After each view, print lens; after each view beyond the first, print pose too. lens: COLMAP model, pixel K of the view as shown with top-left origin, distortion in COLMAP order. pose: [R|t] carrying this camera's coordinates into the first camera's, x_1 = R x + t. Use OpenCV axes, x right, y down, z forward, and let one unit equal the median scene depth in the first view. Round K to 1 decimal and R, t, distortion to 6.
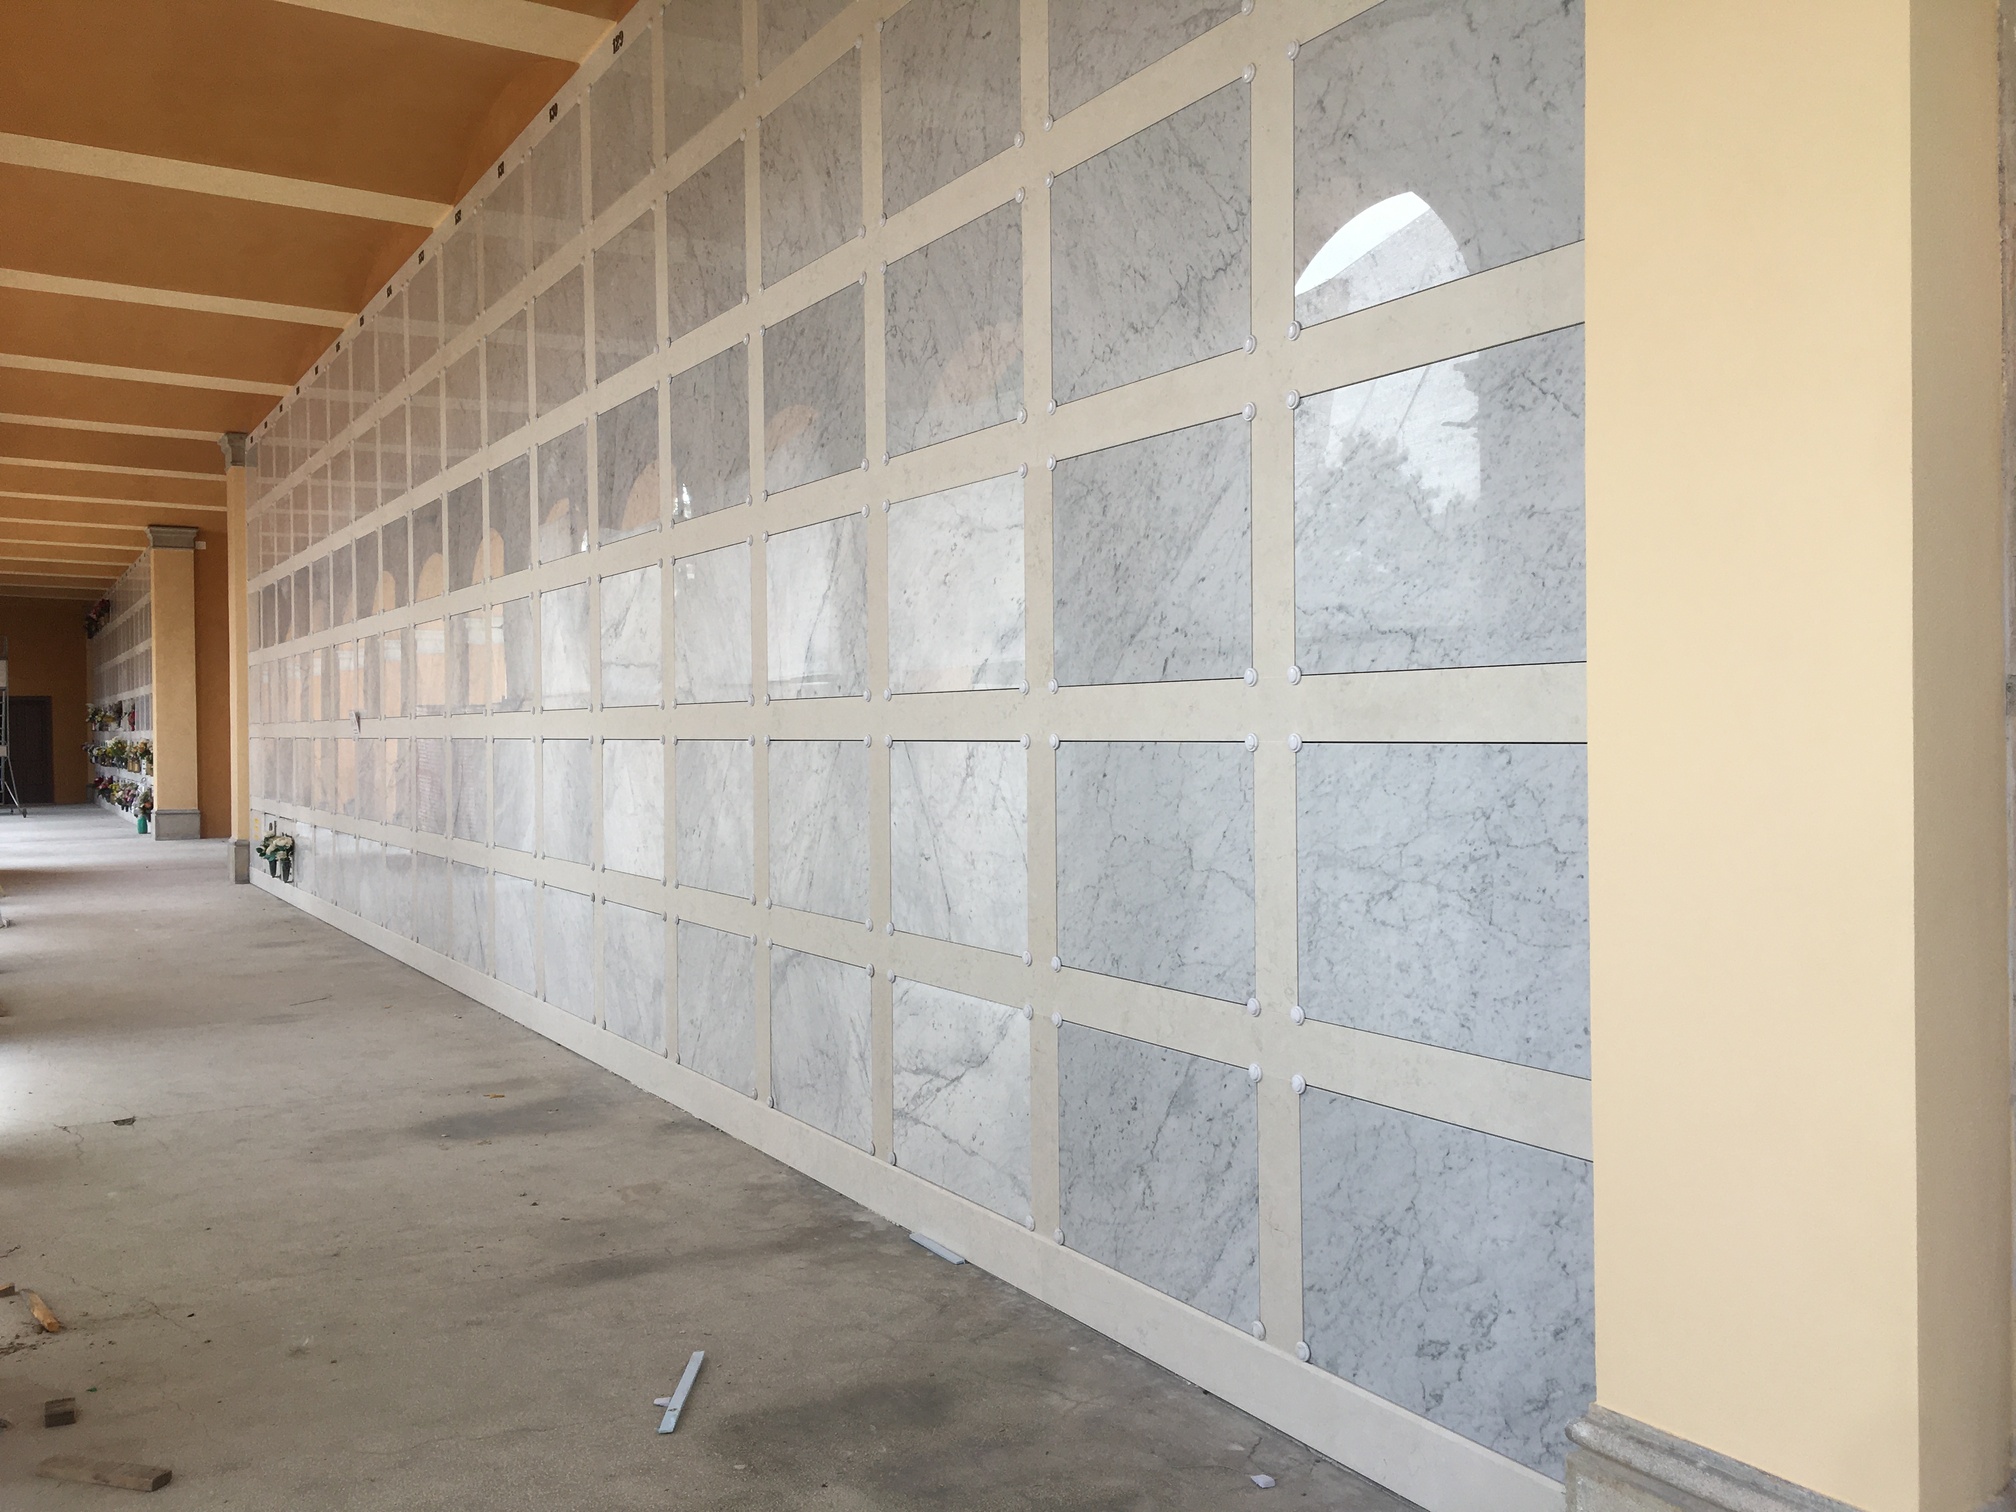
lens RADIAL K [[1696.6, 0, 1006.8], [0, 1696.6, 745.3], [0, 0, 1]] dist [0.090729, -0.128913]
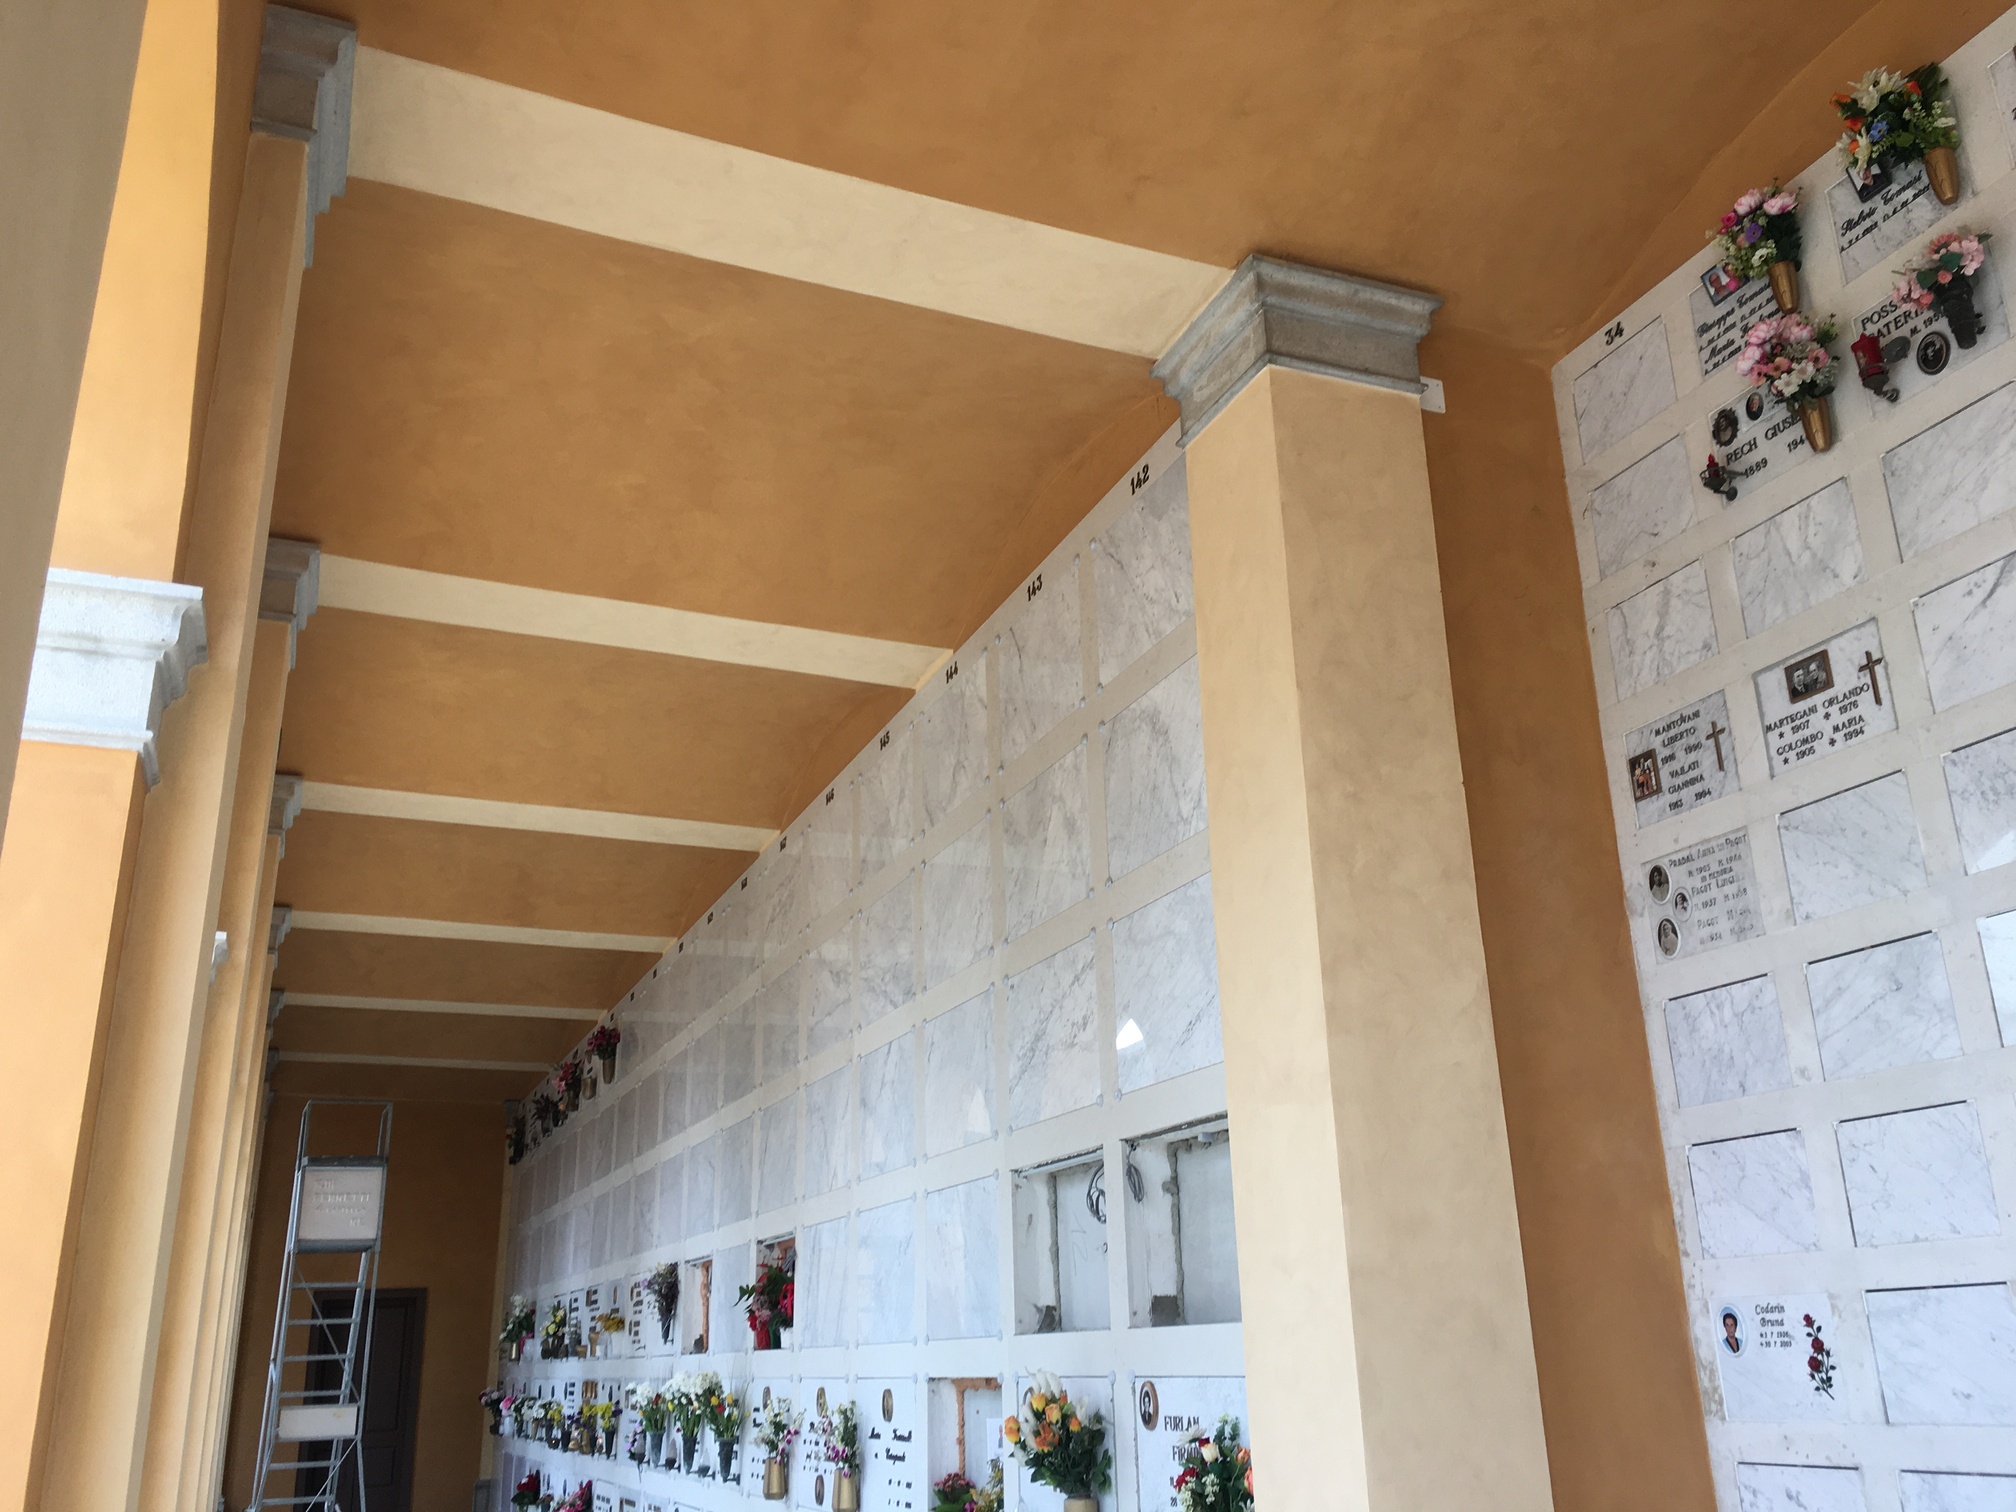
lens RADIAL K [[1693.6, 0, 1008.0], [0, 1693.6, 756.0], [0, 0, 1]] dist [0.088407, -0.115965]
pose [[0.988099, -0.067500, -0.138217, -1.302621], [0.016729, 0.940399, -0.339662, -0.011739], [0.152907, 0.333307, 0.930337, 2.146350]]
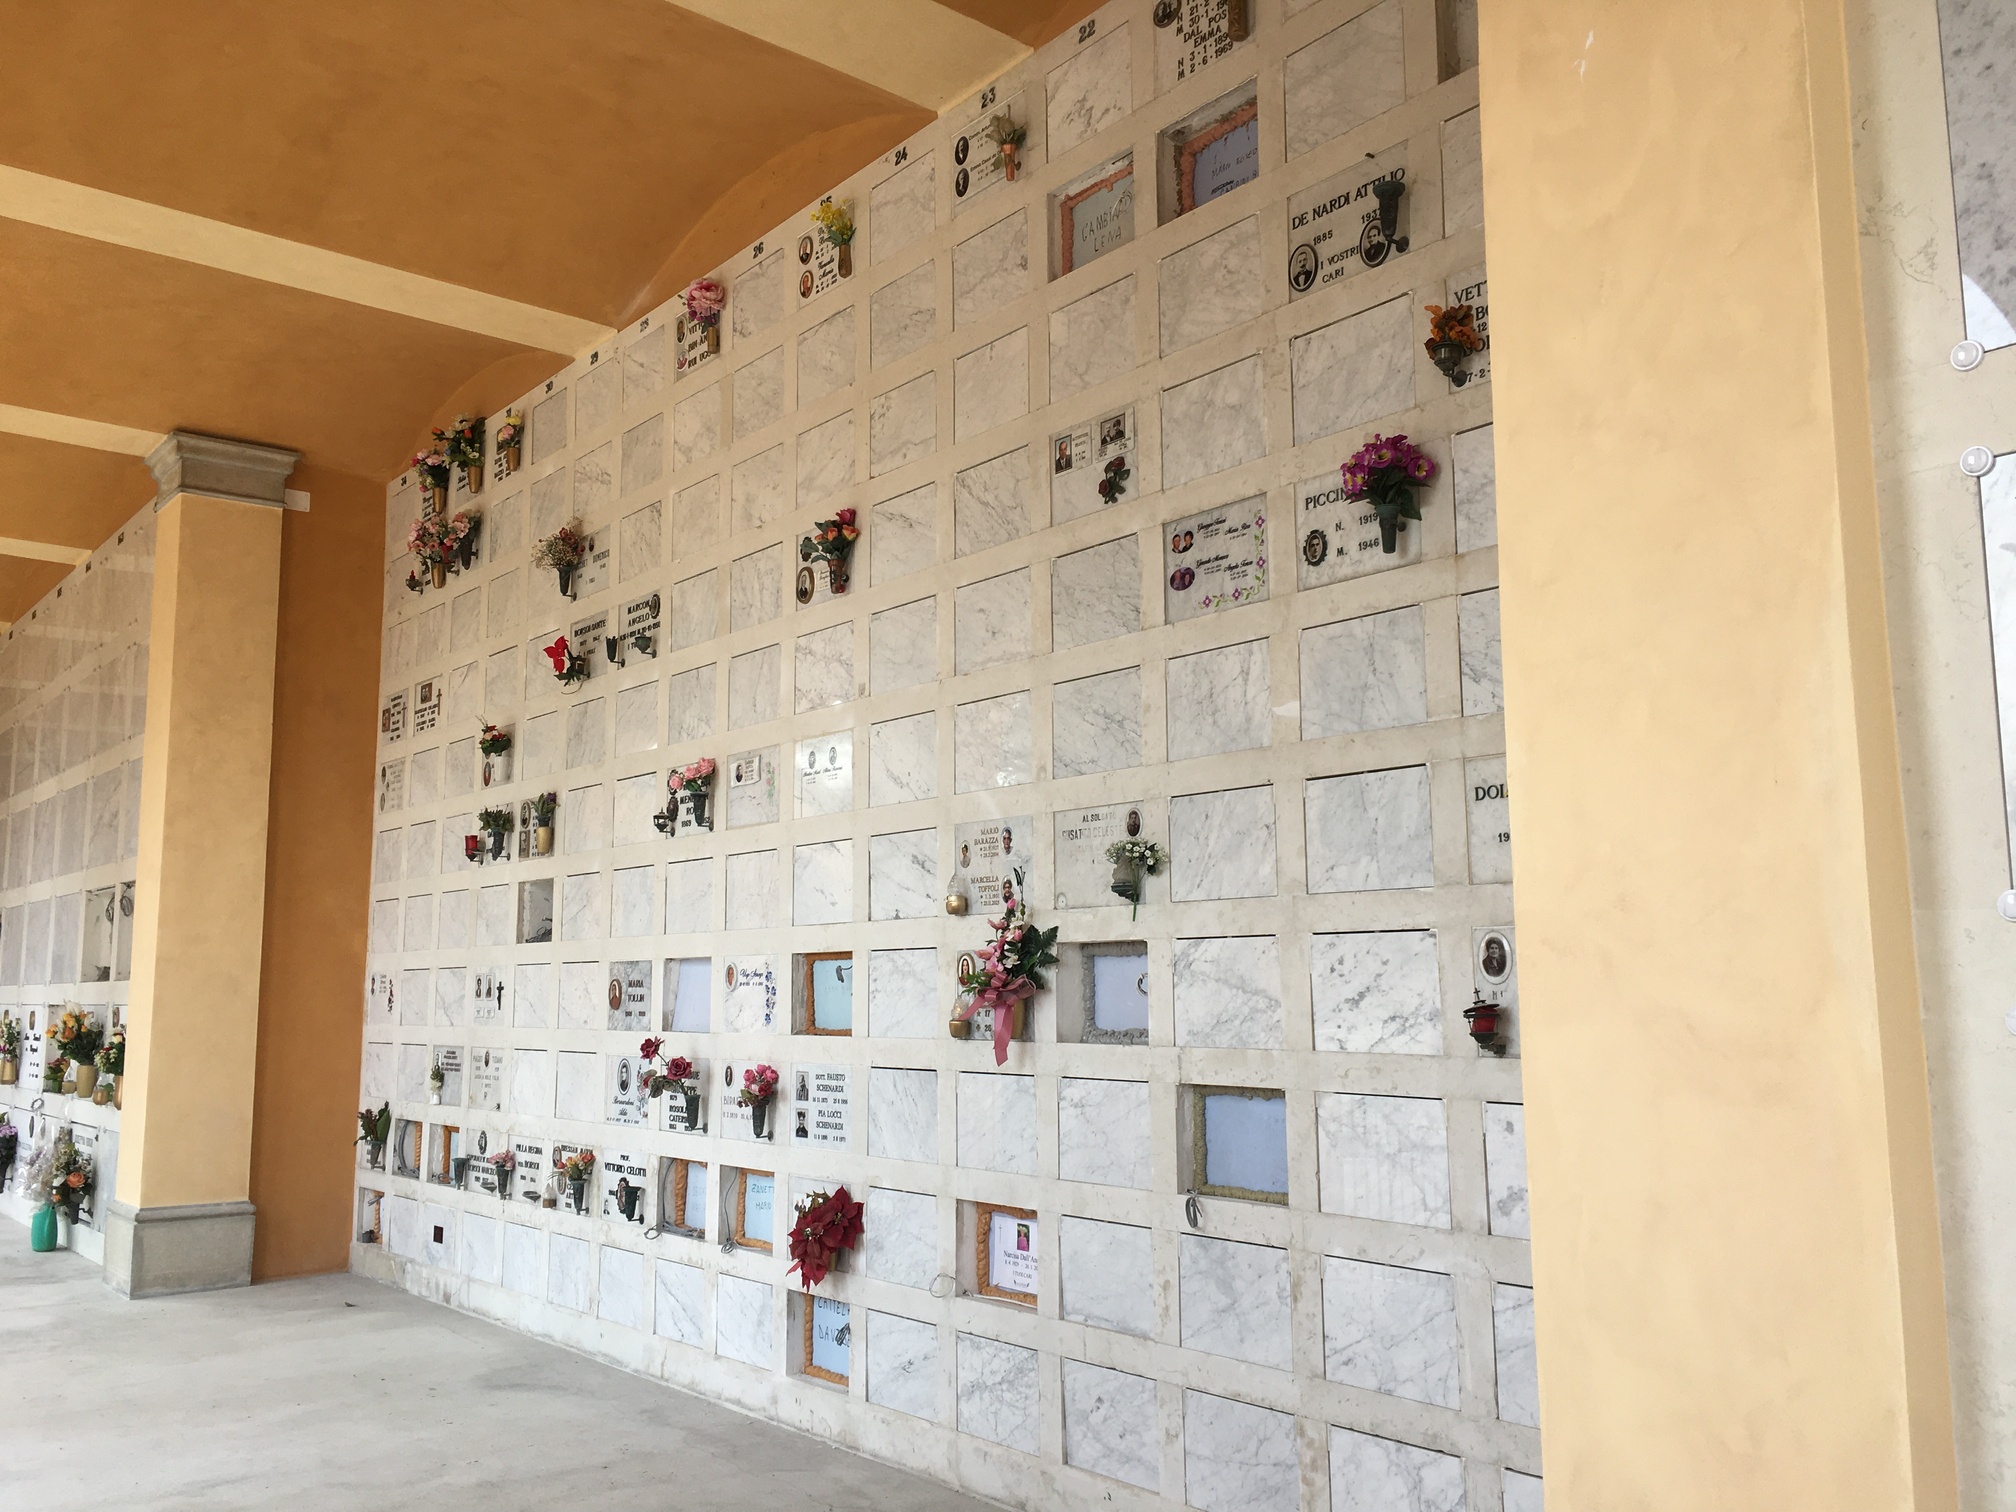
lens RADIAL K [[1696.6, 0, 1006.8], [0, 1696.6, 745.3], [0, 0, 1]] dist [0.090729, -0.128913]
pose [[0.990466, 0.015948, 0.136829, -0.956479], [0.004235, 0.989282, -0.145956, -0.011288], [-0.137691, 0.145144, 0.979783, 1.600844]]
